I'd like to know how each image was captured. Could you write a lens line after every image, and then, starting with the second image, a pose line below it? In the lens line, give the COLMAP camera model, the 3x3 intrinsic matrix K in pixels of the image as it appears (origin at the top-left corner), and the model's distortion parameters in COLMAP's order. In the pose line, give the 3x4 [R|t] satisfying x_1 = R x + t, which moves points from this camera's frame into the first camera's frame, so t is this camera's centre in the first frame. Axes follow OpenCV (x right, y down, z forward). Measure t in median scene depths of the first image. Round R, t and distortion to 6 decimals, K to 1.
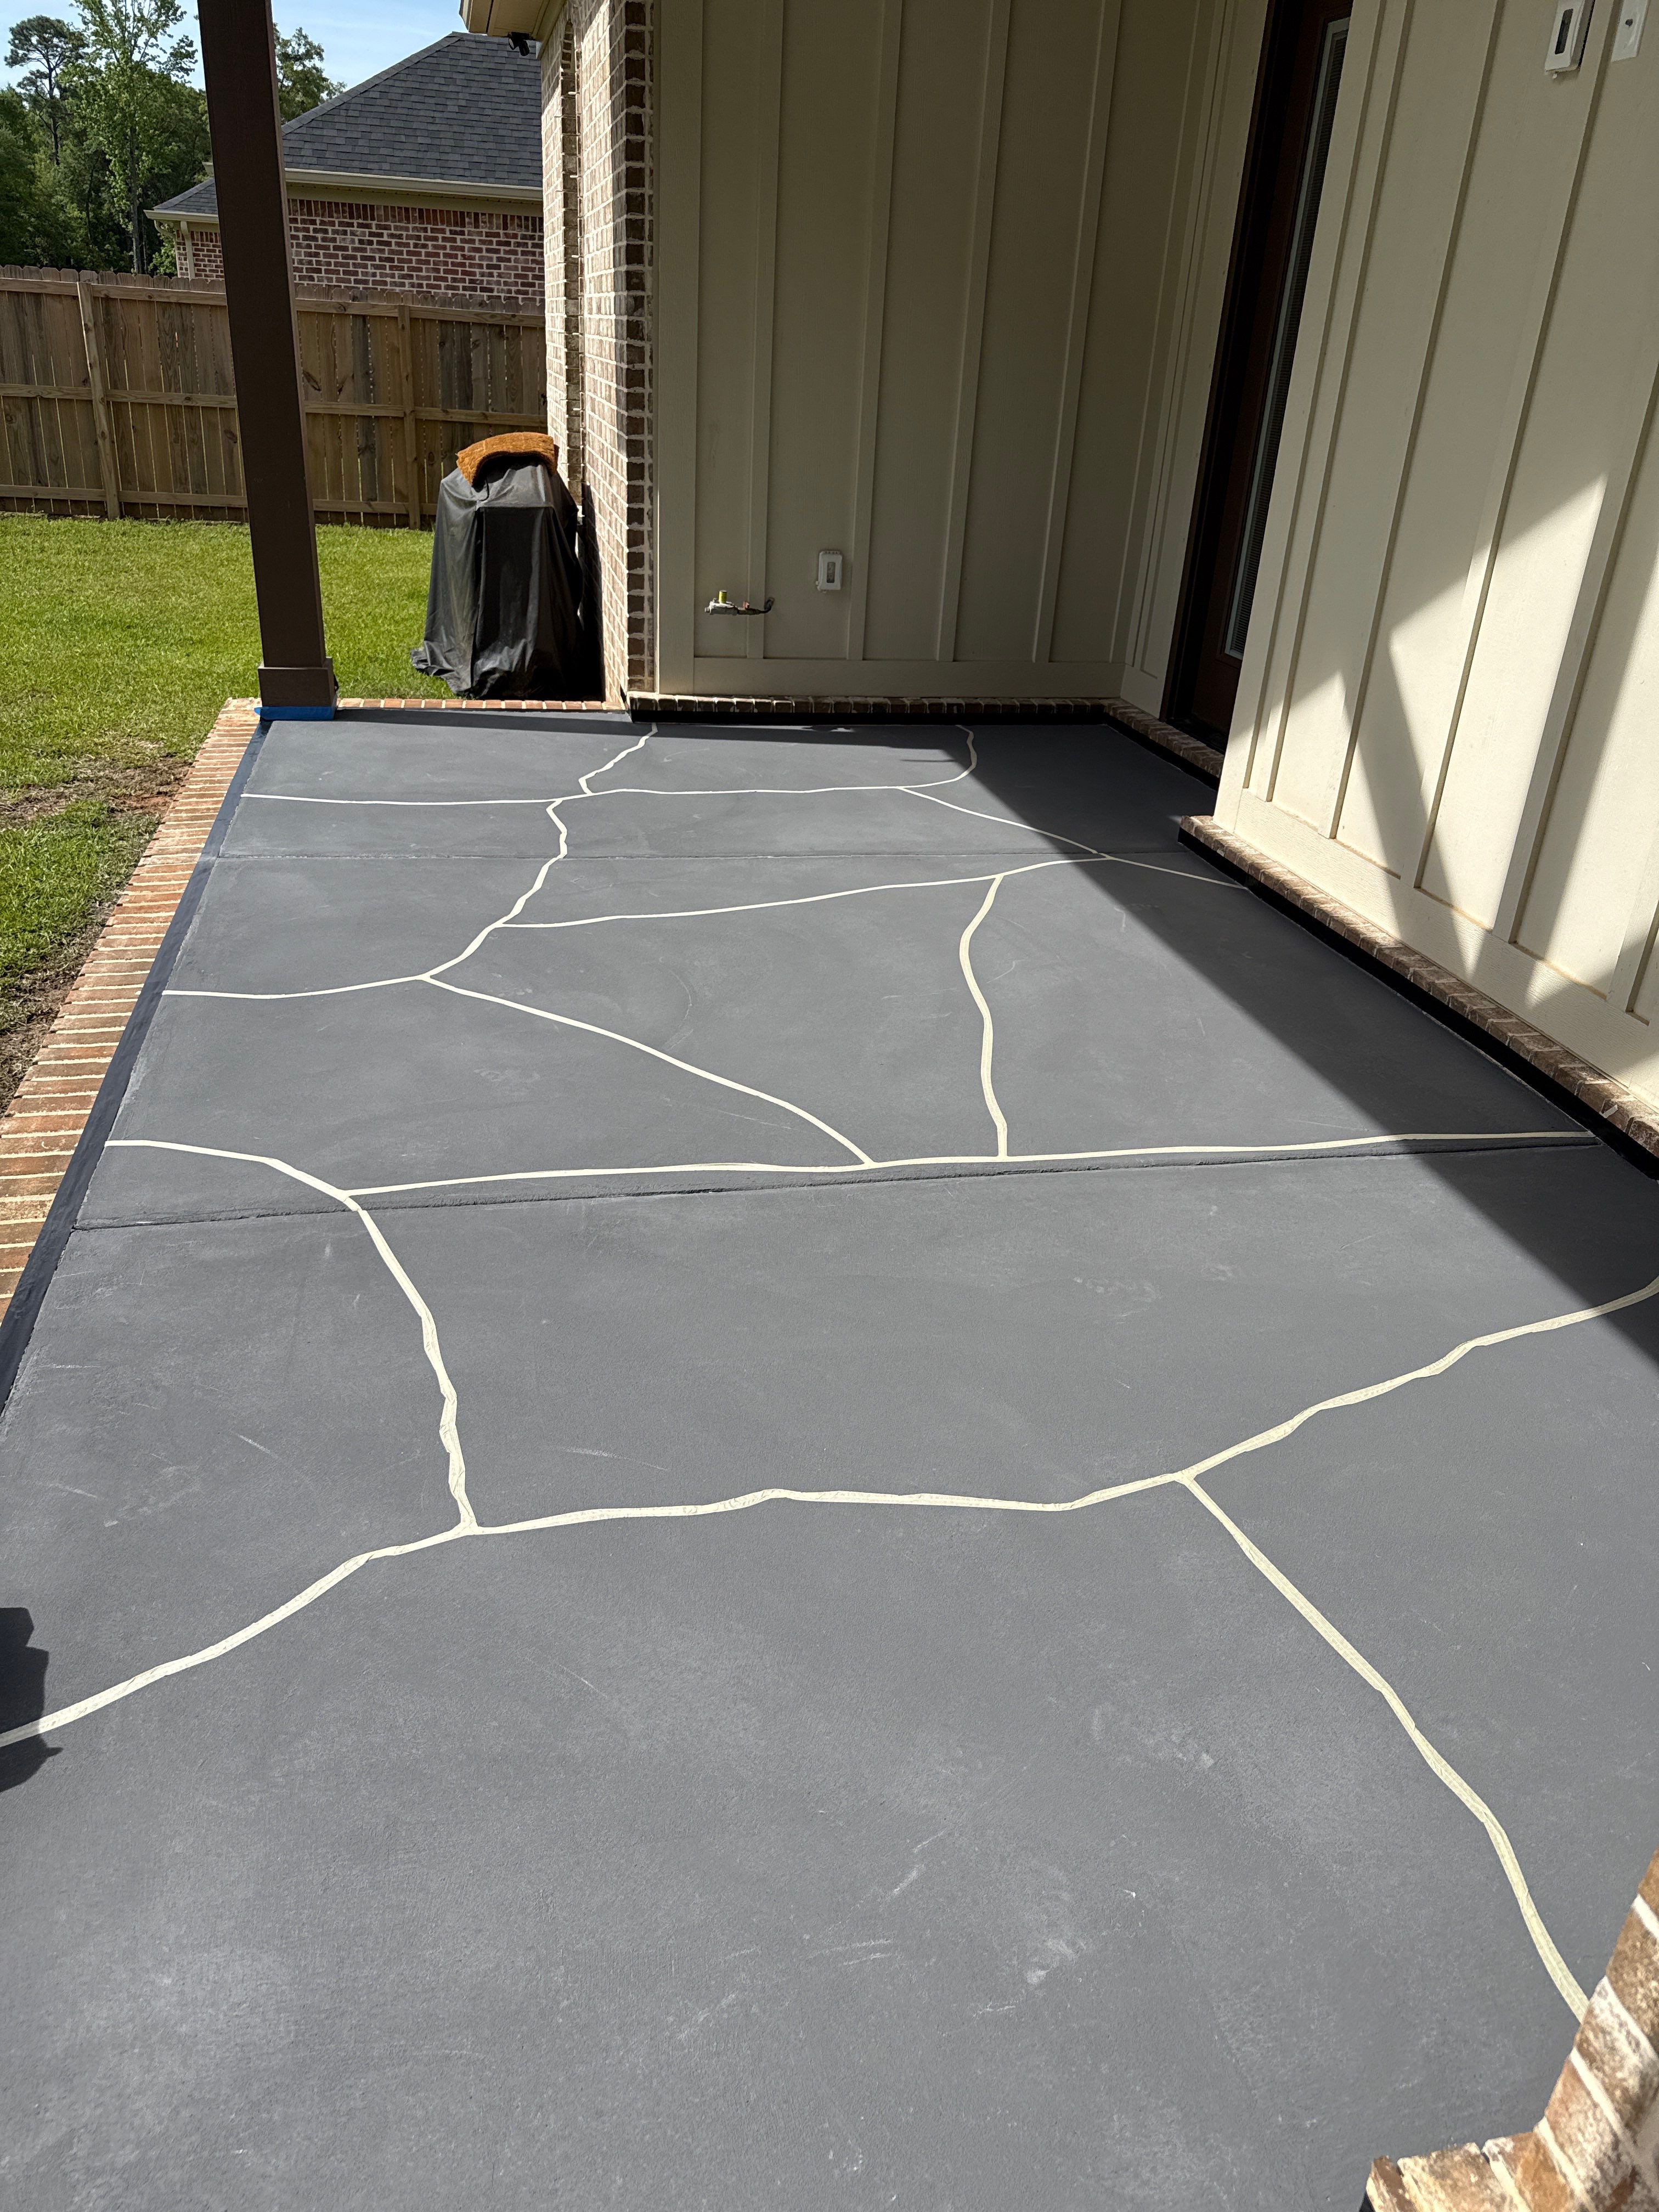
lens RADIAL K [[1585.2, 0, 825.9], [0, 1585.2, 1110.4], [0, 0, 1]] dist [0.060288, -0.070013]
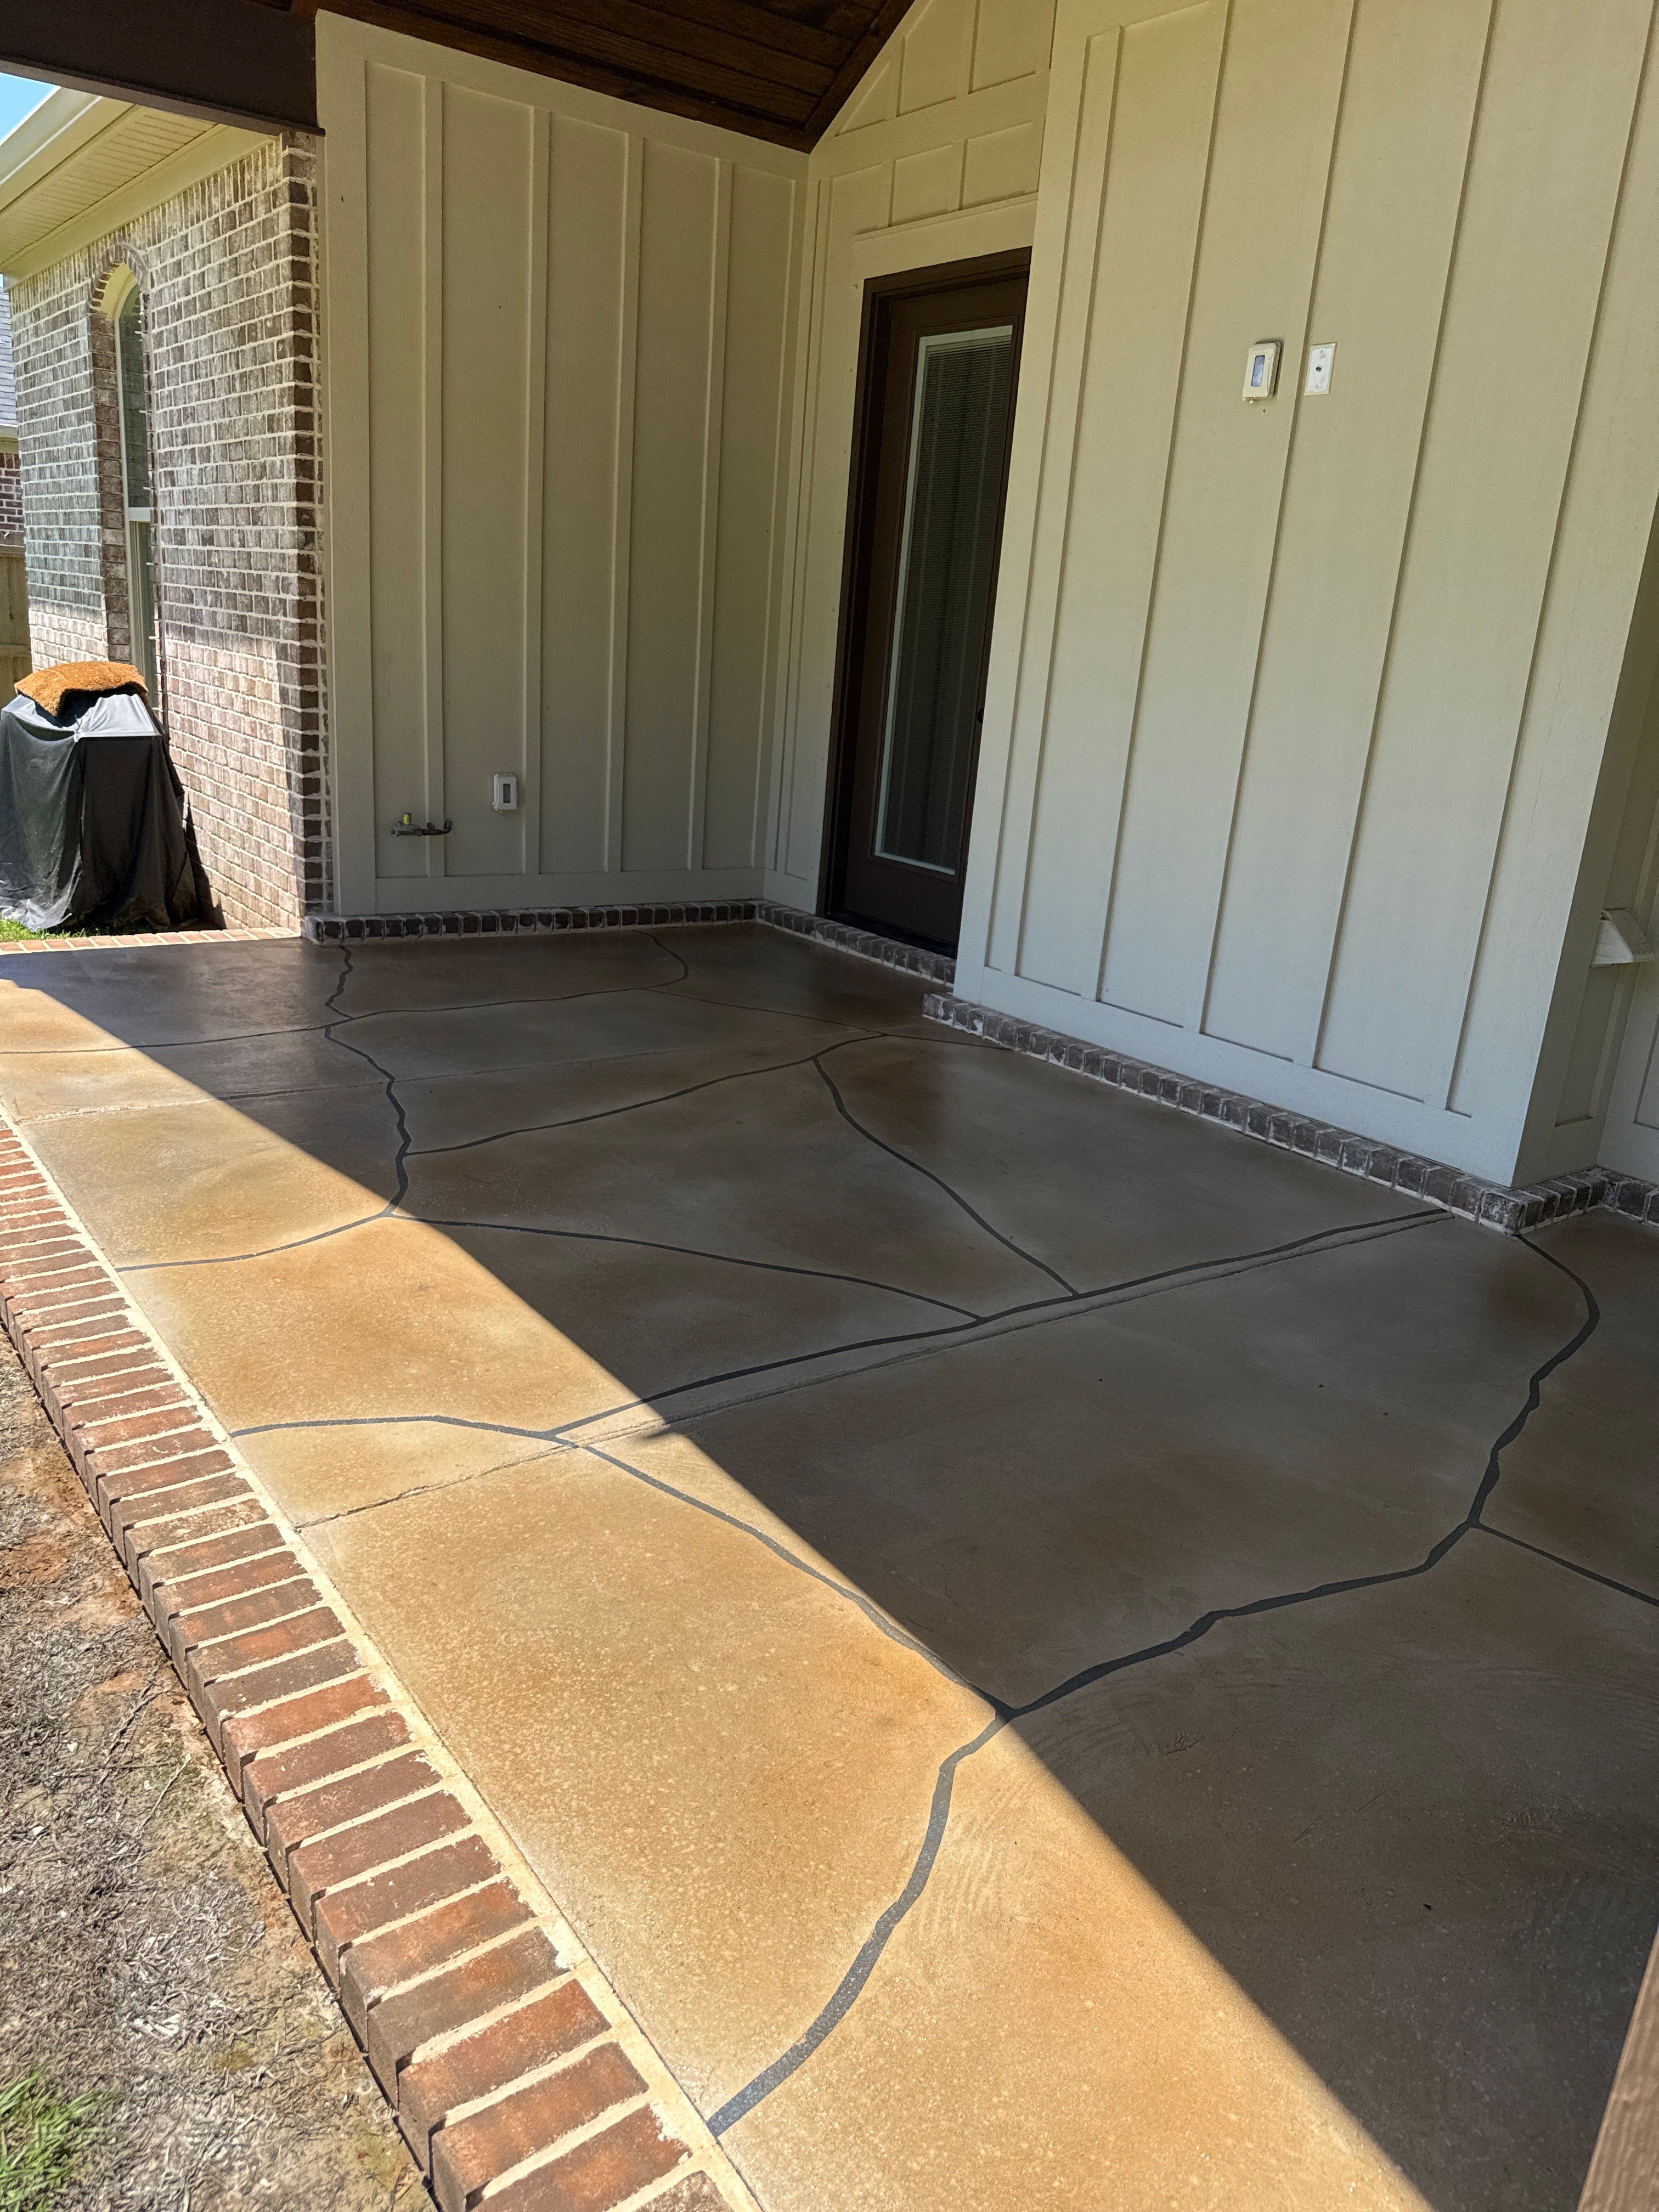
lens RADIAL K [[1546.8, 0, 840.9], [0, 1546.8, 1110.2], [0, 0, 1]] dist [0.090588, -0.143642]
pose [[0.910600, -0.108118, 0.398897, -0.224093], [0.156483, 0.983512, -0.090645, -0.011471], [-0.382520, 0.144961, 0.912505, 0.030047]]
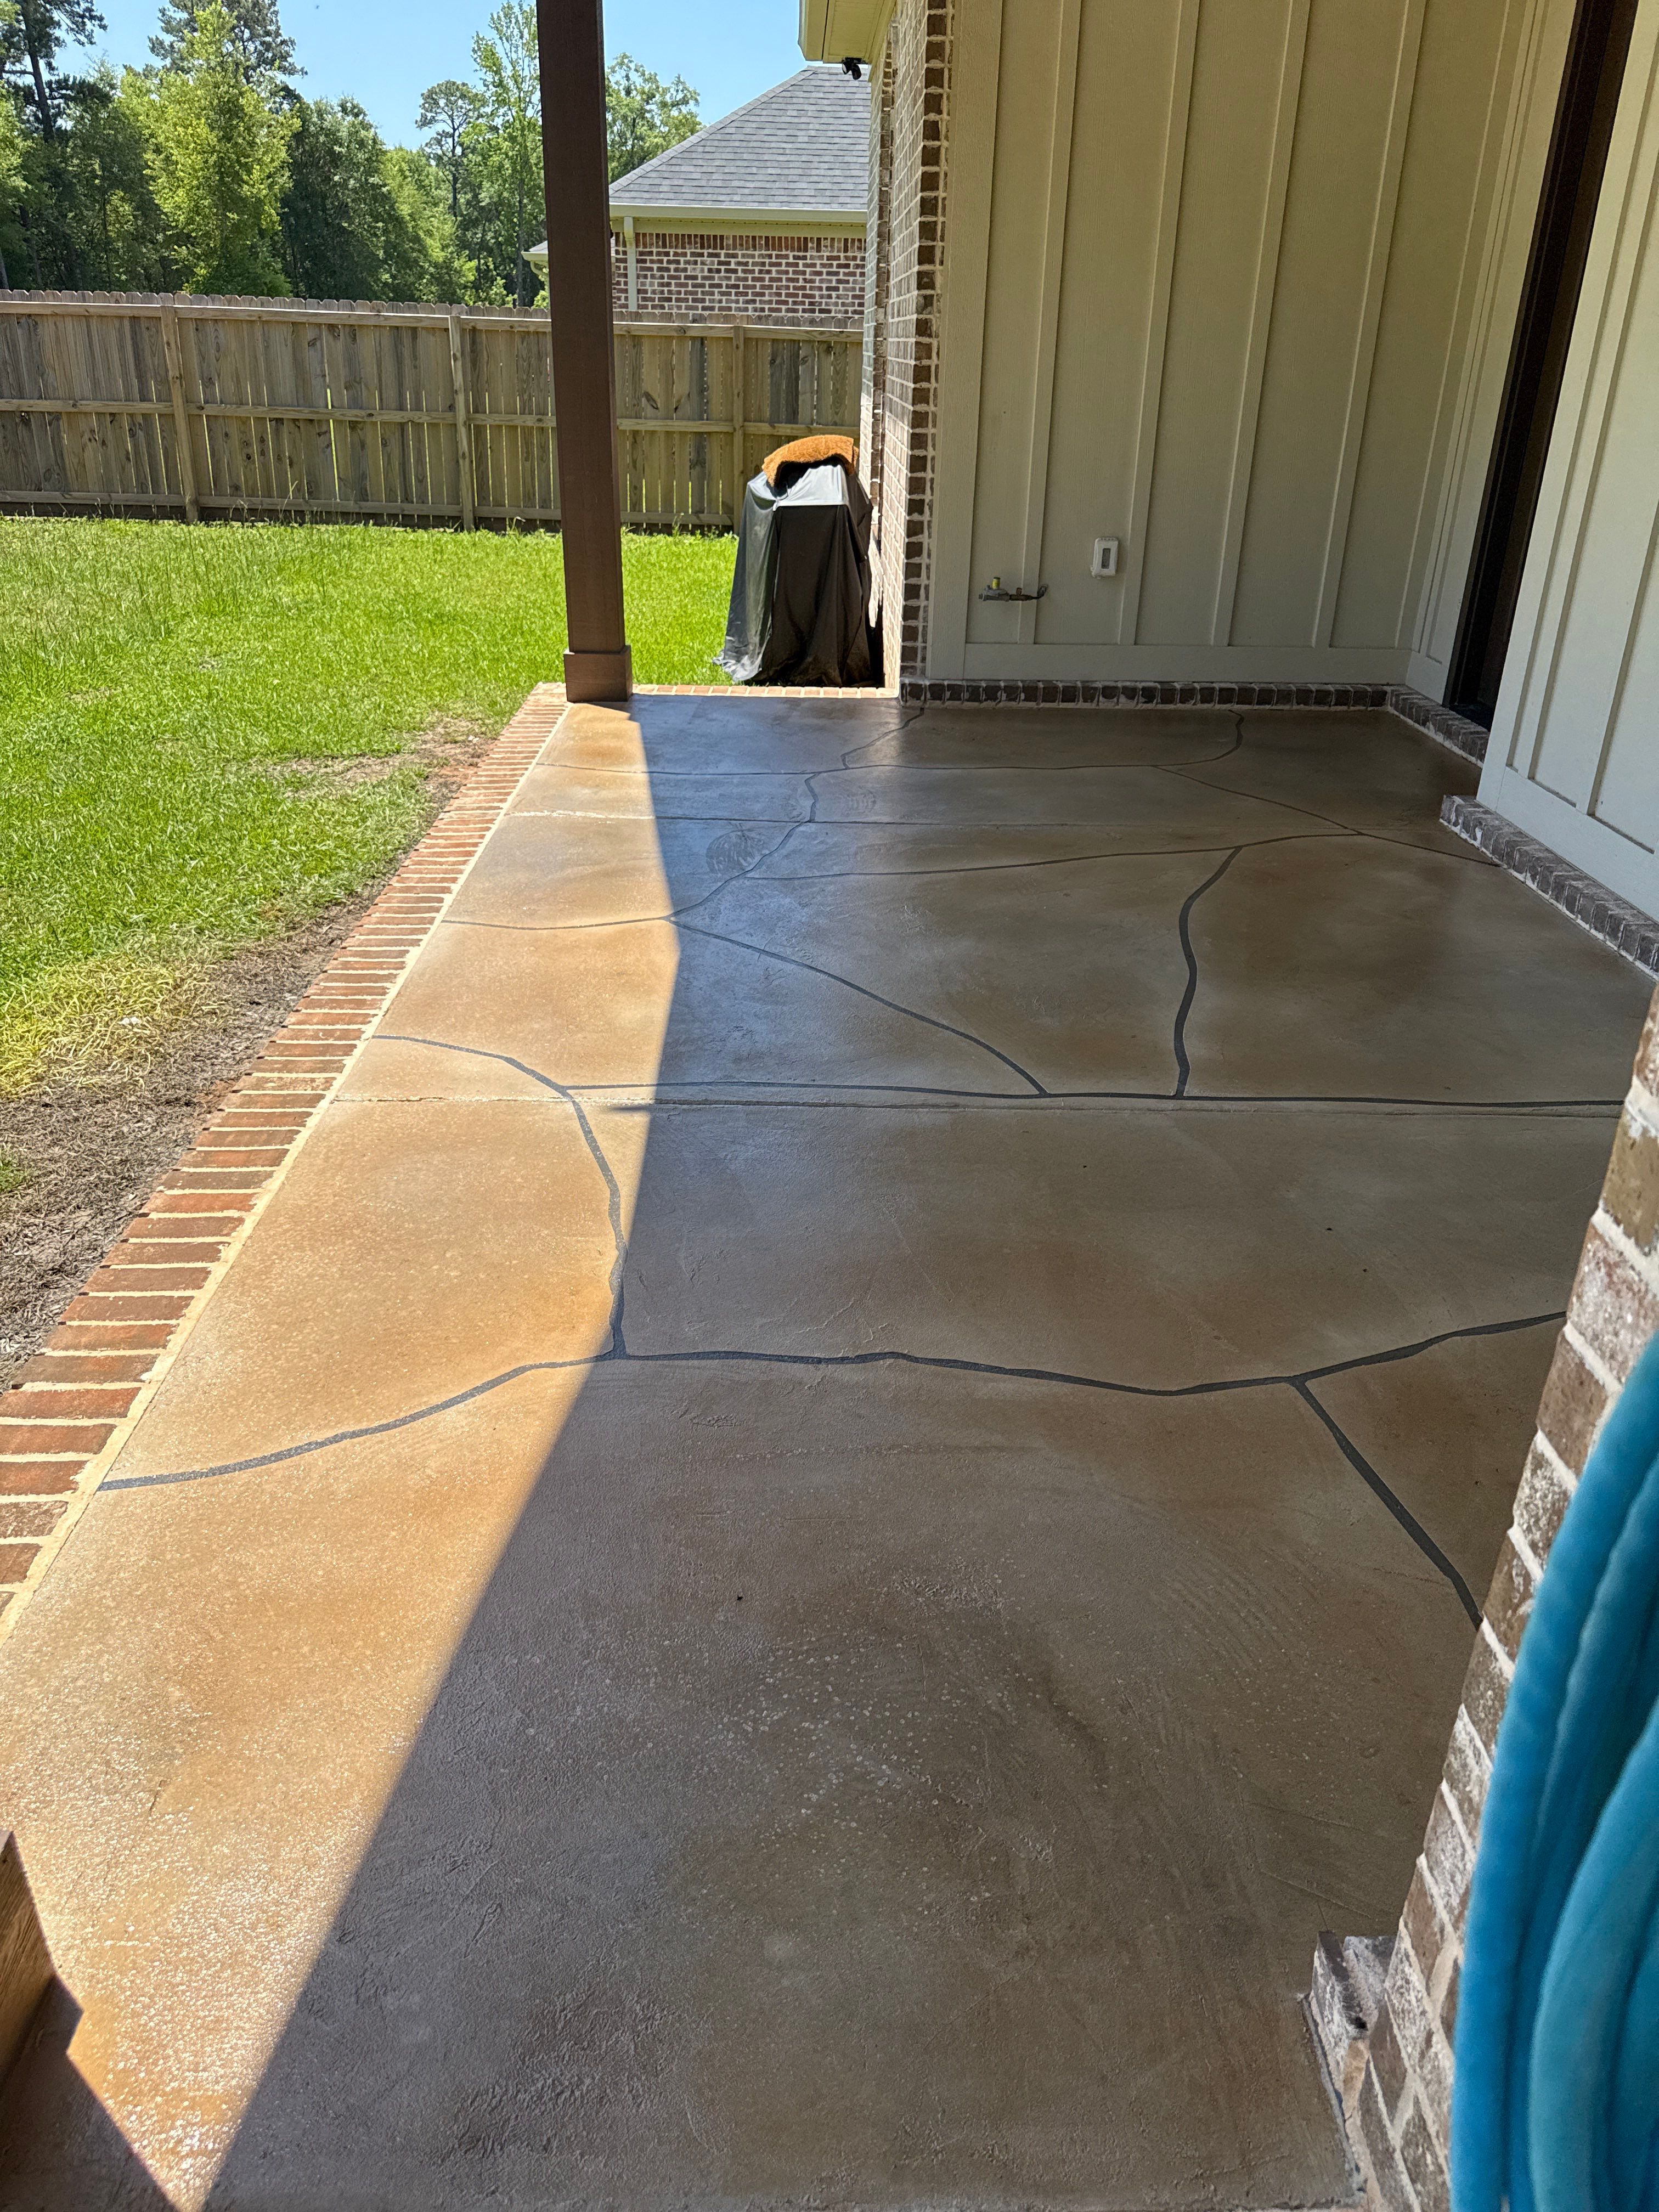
lens RADIAL K [[1581.6, 0, 824.0], [0, 1581.6, 1105.1], [0, 0, 1]] dist [0.102359, -0.161203]
pose [[0.979943, 0.054673, -0.191629, 0.041920], [-0.057466, 0.998306, -0.009047, 0.029221], [0.190810, 0.019878, 0.981426, -0.026284]]
